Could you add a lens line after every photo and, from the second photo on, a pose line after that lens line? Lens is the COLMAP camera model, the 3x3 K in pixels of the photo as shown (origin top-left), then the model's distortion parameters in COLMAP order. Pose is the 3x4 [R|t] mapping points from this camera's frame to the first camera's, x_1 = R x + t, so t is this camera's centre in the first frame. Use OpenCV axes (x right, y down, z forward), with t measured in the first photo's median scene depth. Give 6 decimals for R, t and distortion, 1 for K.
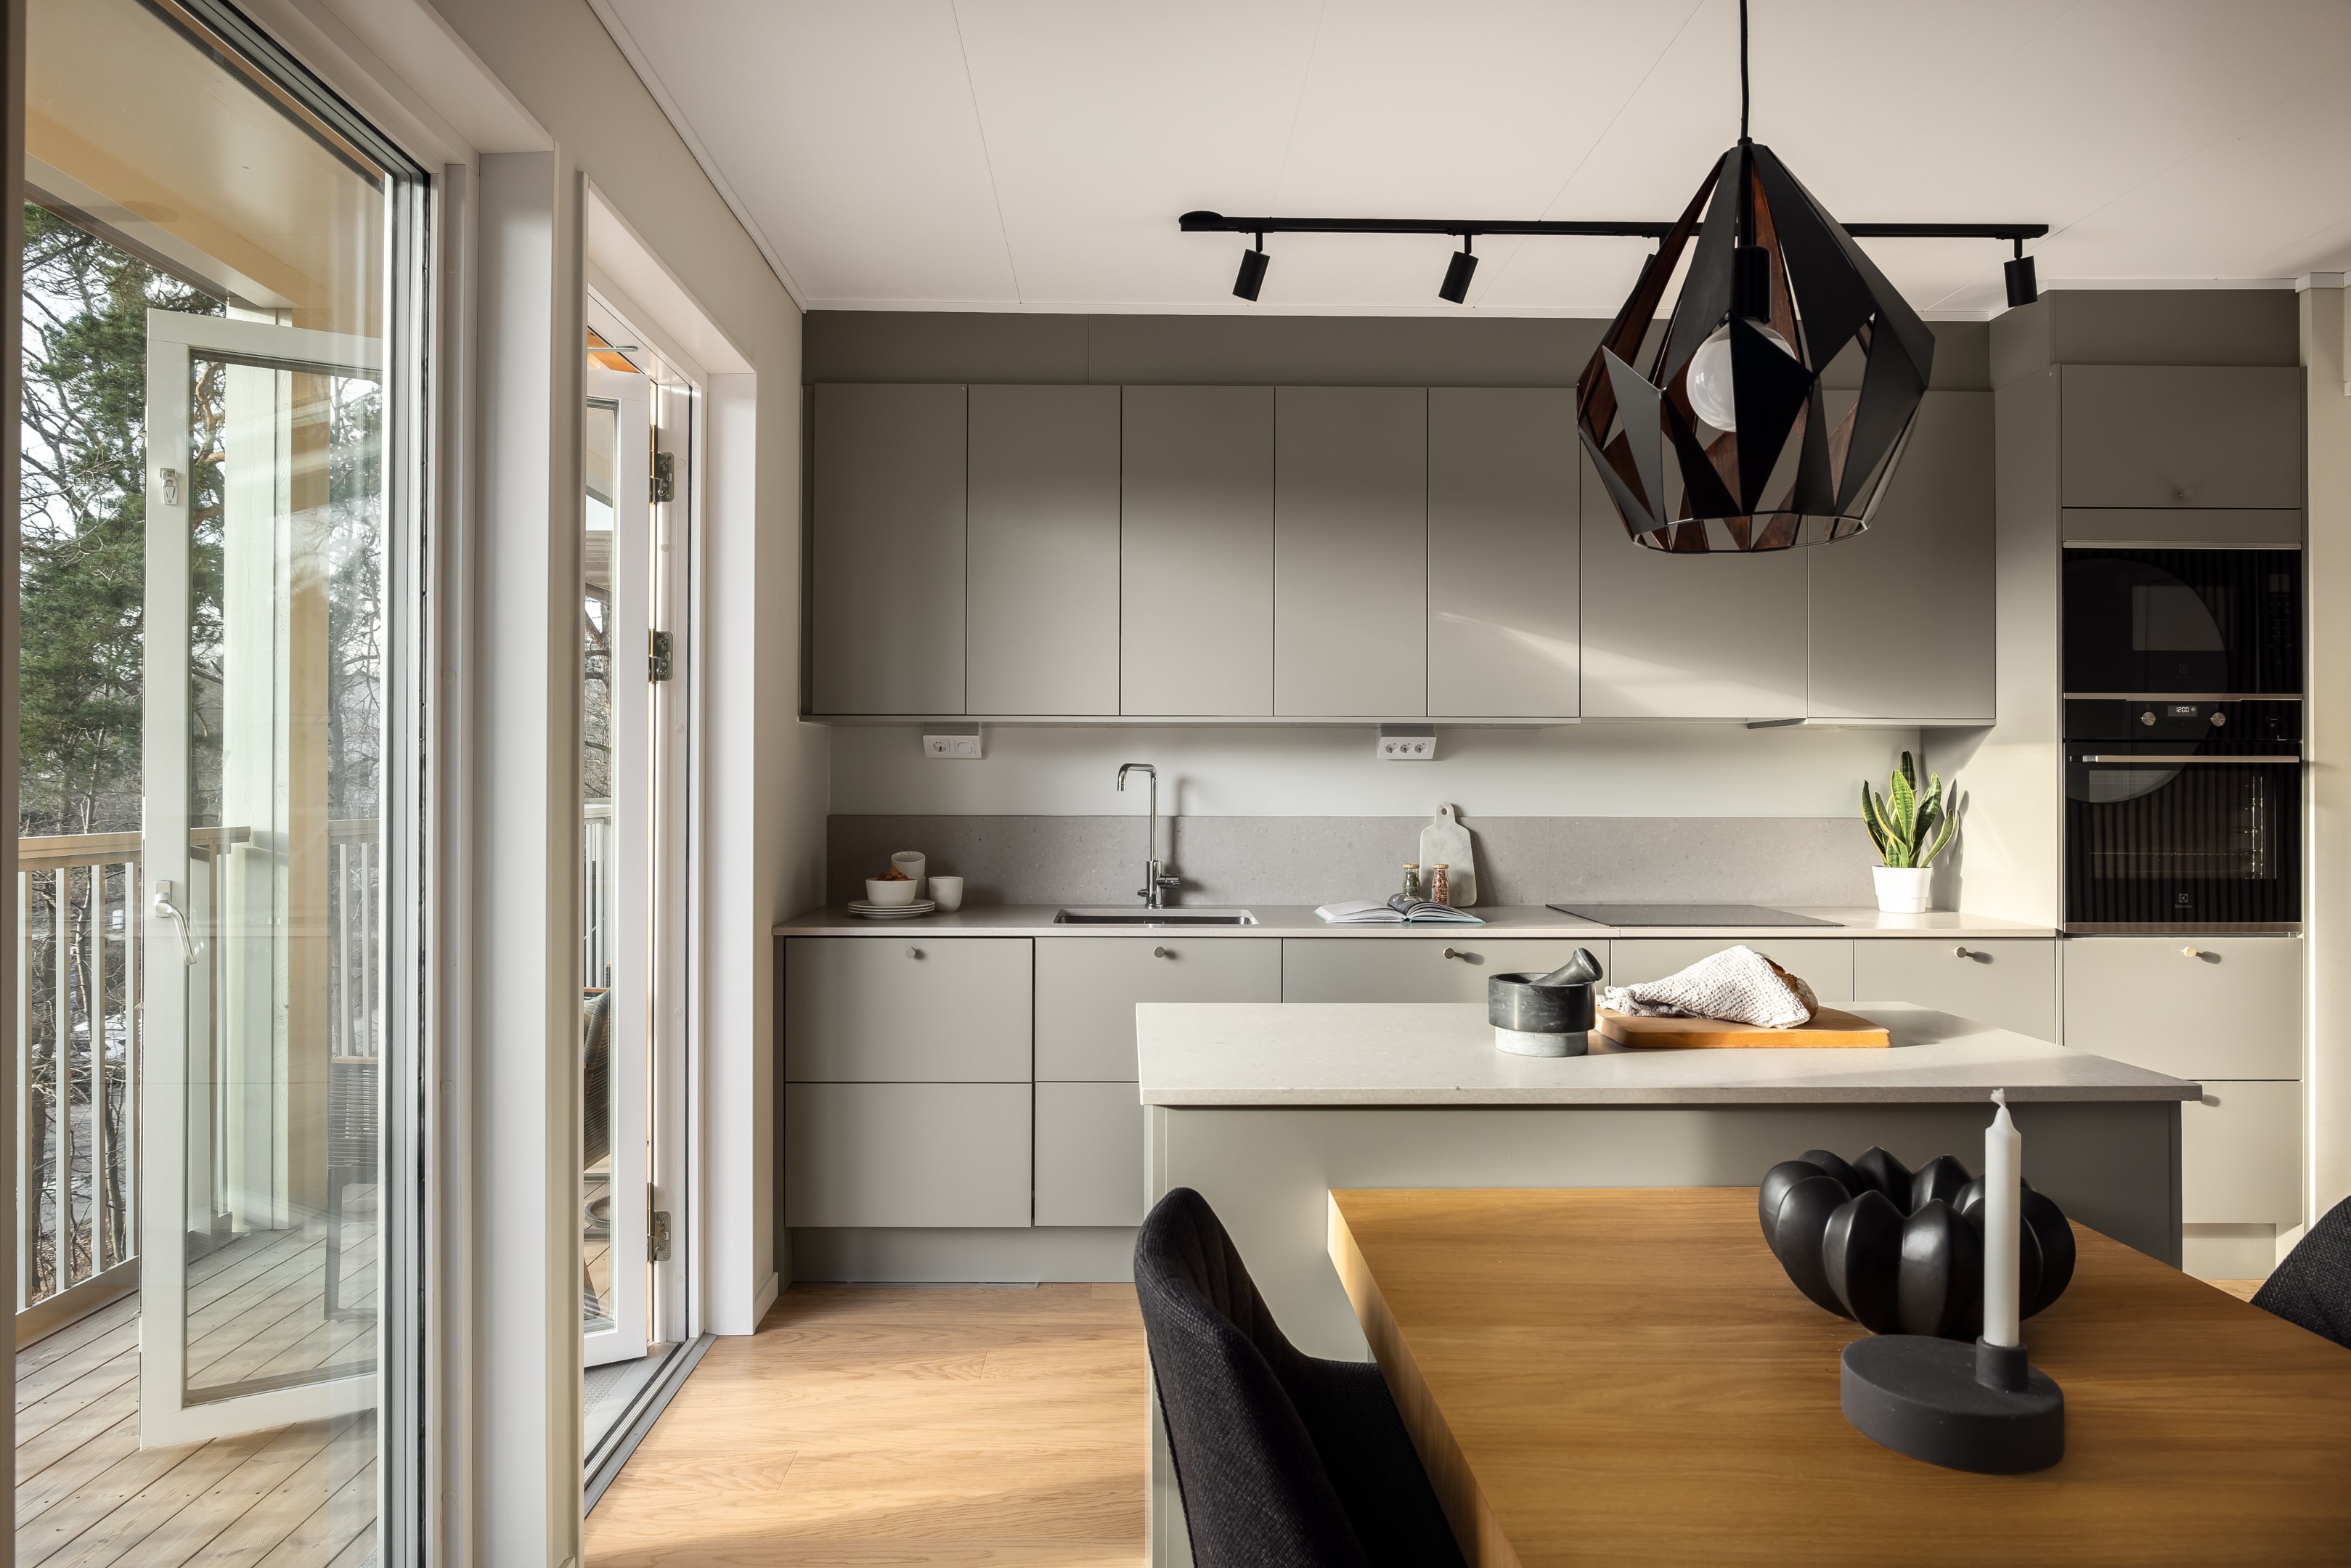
lens RADIAL K [[1388.5, 0, 1175.5], [0, 1388.5, 784.0], [0, 0, 1]] dist [0.000161, -0.000054]
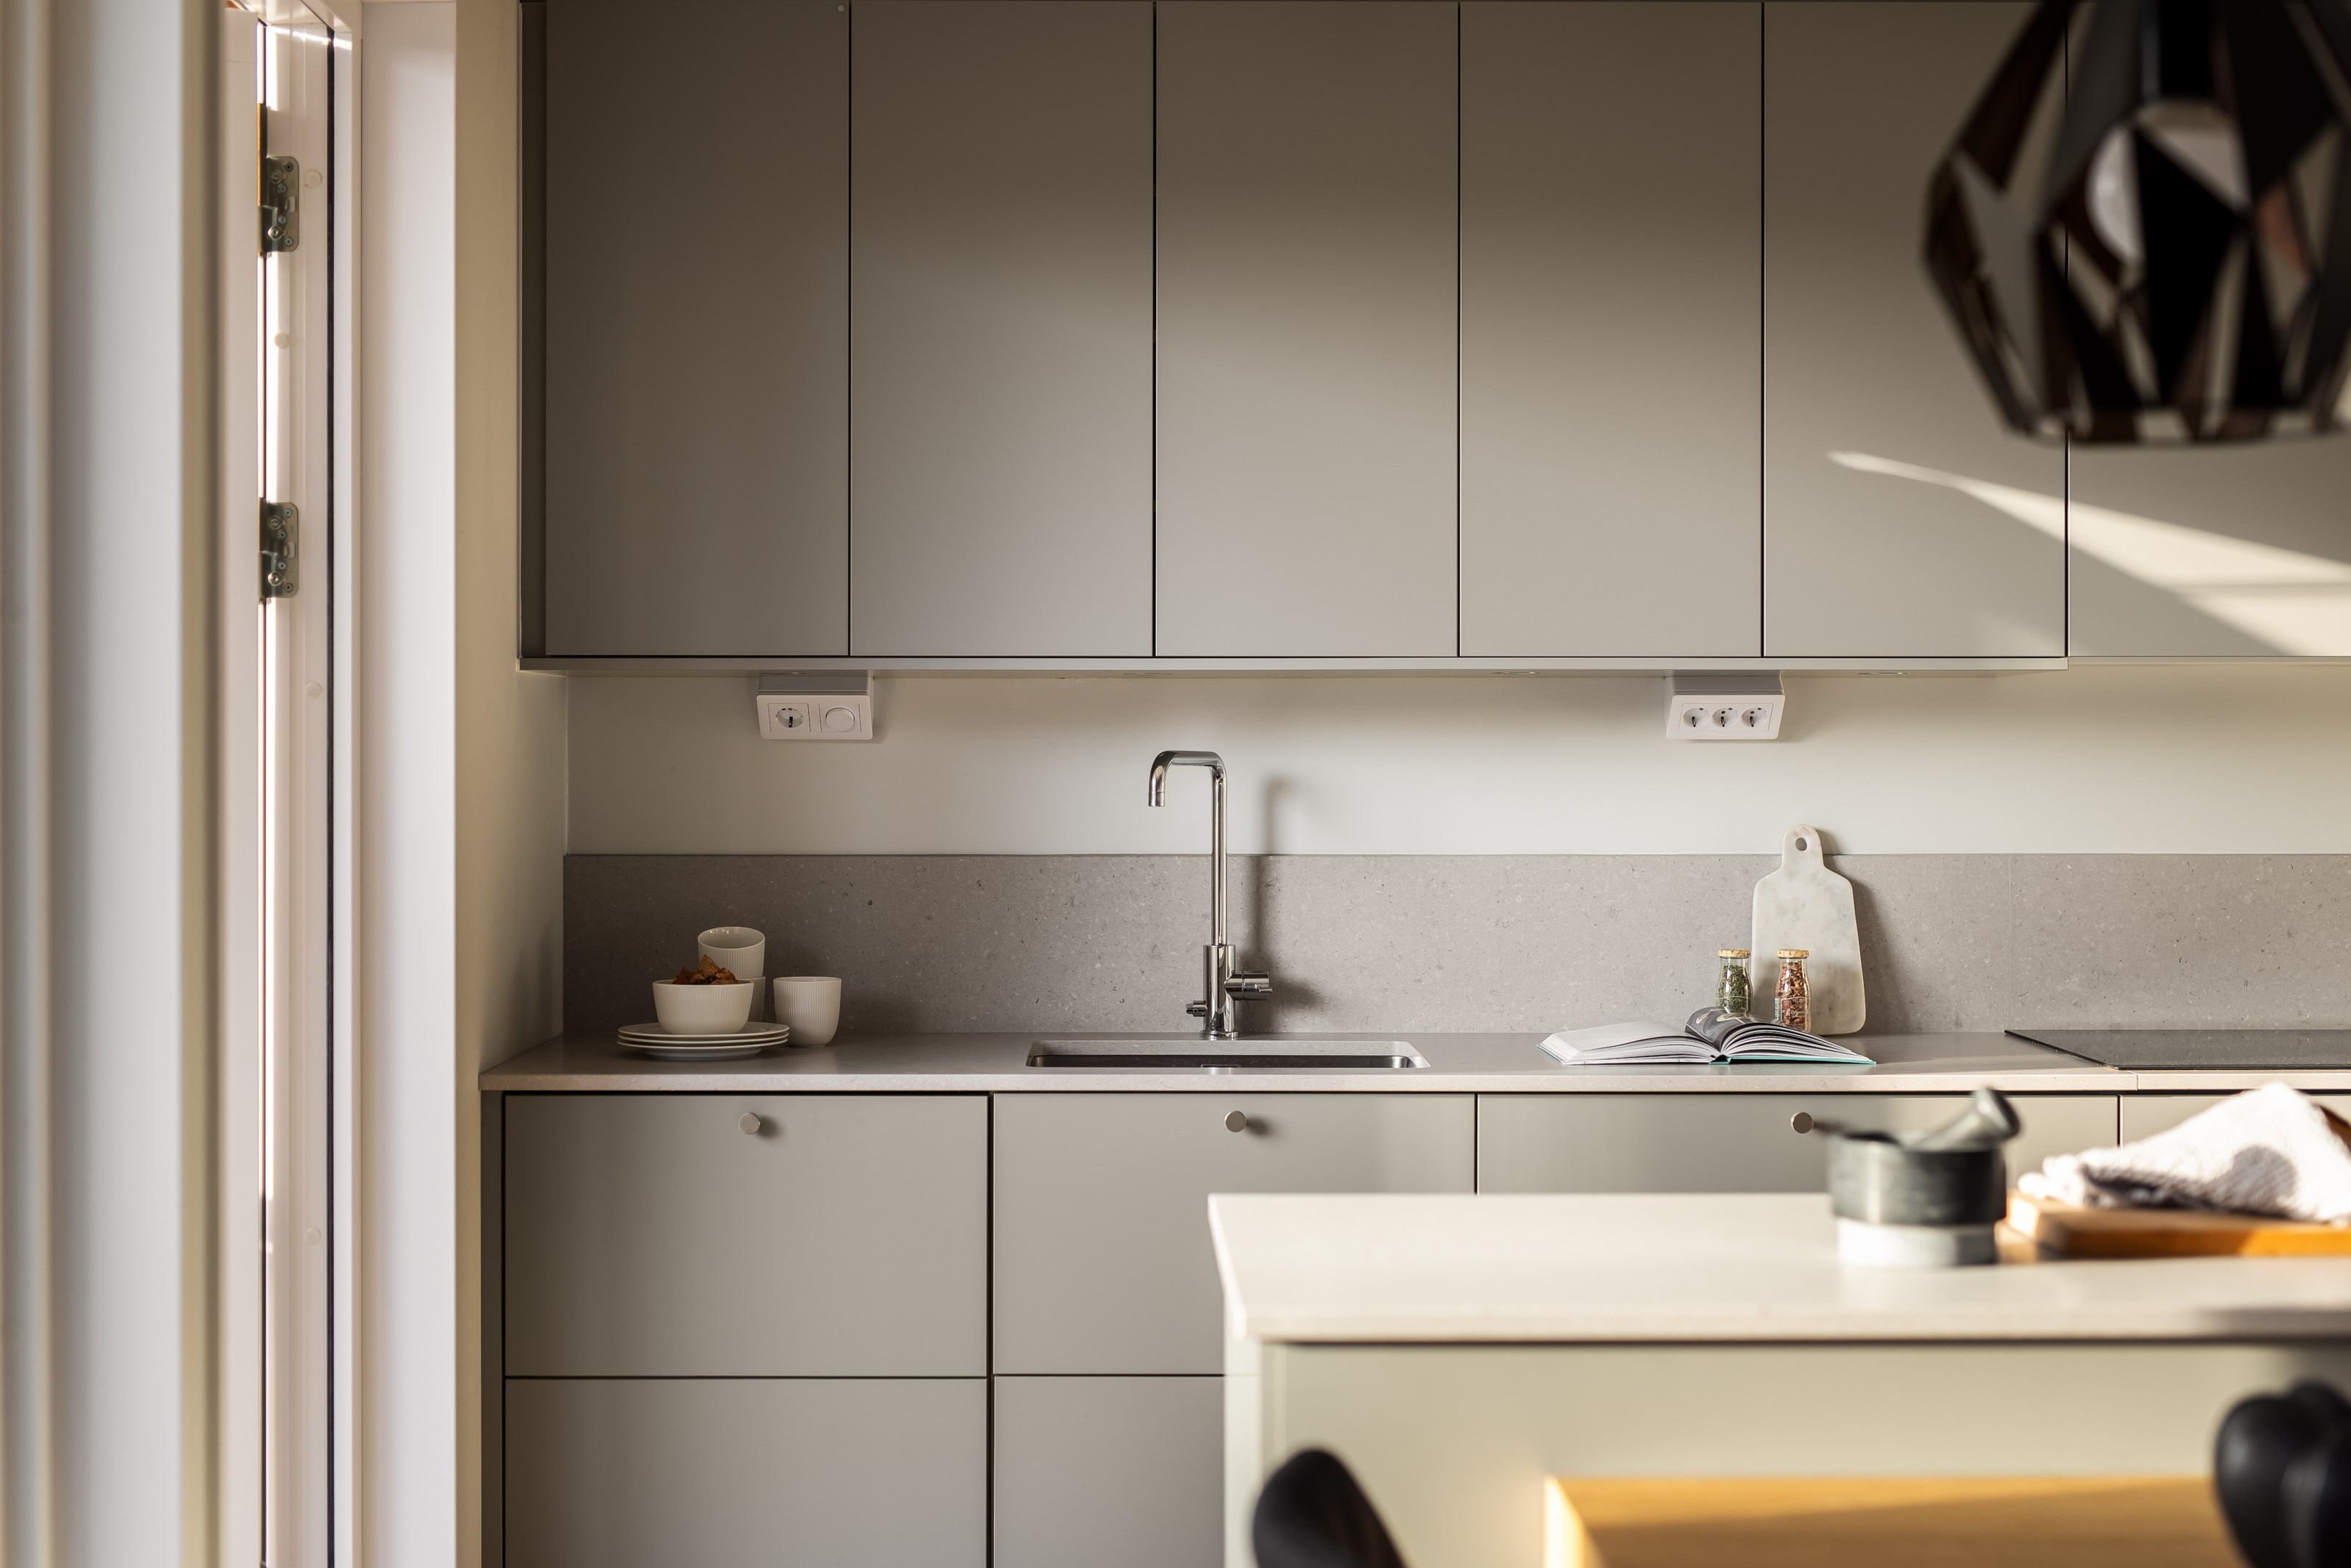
lens RADIAL K [[3641.5, 0, 1175.5], [0, 3641.5, 784.0], [0, 0, 1]] dist [-0.005122, 0.036329]
pose [[0.999970, -0.002390, -0.007382, -0.022474], [0.002436, 0.999977, 0.006297, -0.011294], [0.007367, -0.006314, 0.999953, -0.324388]]
